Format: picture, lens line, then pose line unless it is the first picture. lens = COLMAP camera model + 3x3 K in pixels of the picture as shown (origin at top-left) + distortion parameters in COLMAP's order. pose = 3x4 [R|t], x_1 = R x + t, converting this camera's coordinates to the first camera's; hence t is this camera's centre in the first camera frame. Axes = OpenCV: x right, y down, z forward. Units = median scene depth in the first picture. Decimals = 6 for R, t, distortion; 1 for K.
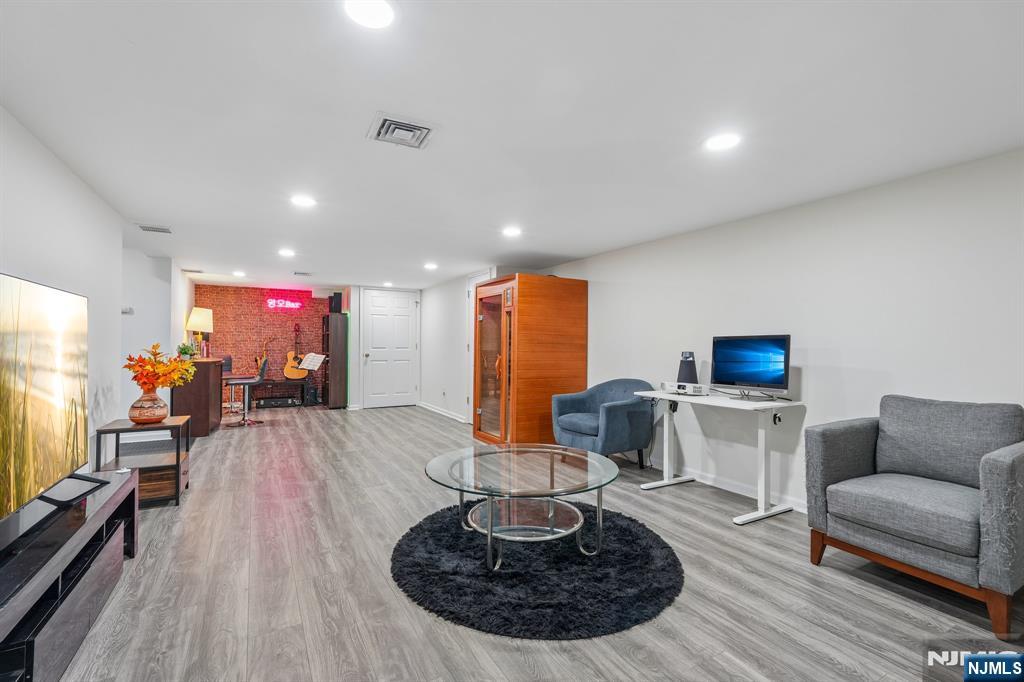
lens RADIAL K [[457.3, 0, 512.8], [0, 457.3, 343.9], [0, 0, 1]] dist [-0.008872, 0.003913]
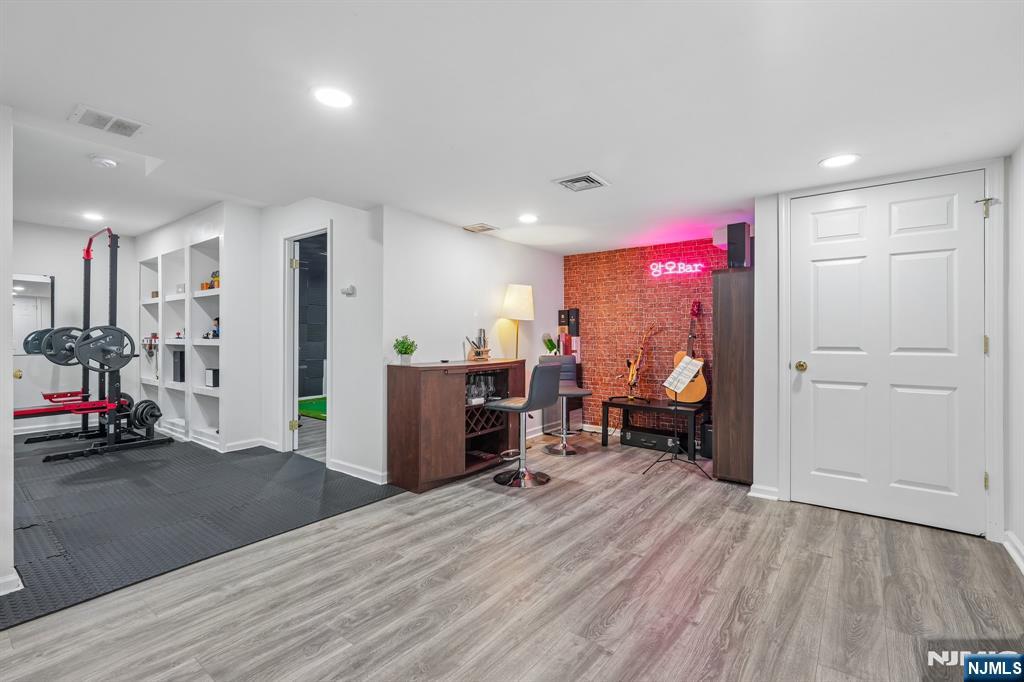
lens RADIAL K [[457.3, 0, 511.1], [0, 457.3, 340.2], [0, 0, 1]] dist [-0.008872, 0.003913]
pose [[0.405646, 0.002905, -0.914026, -0.060438], [0.001531, 0.999991, 0.003858, 0.000239], [0.914029, -0.002965, 0.405638, 0.586555]]
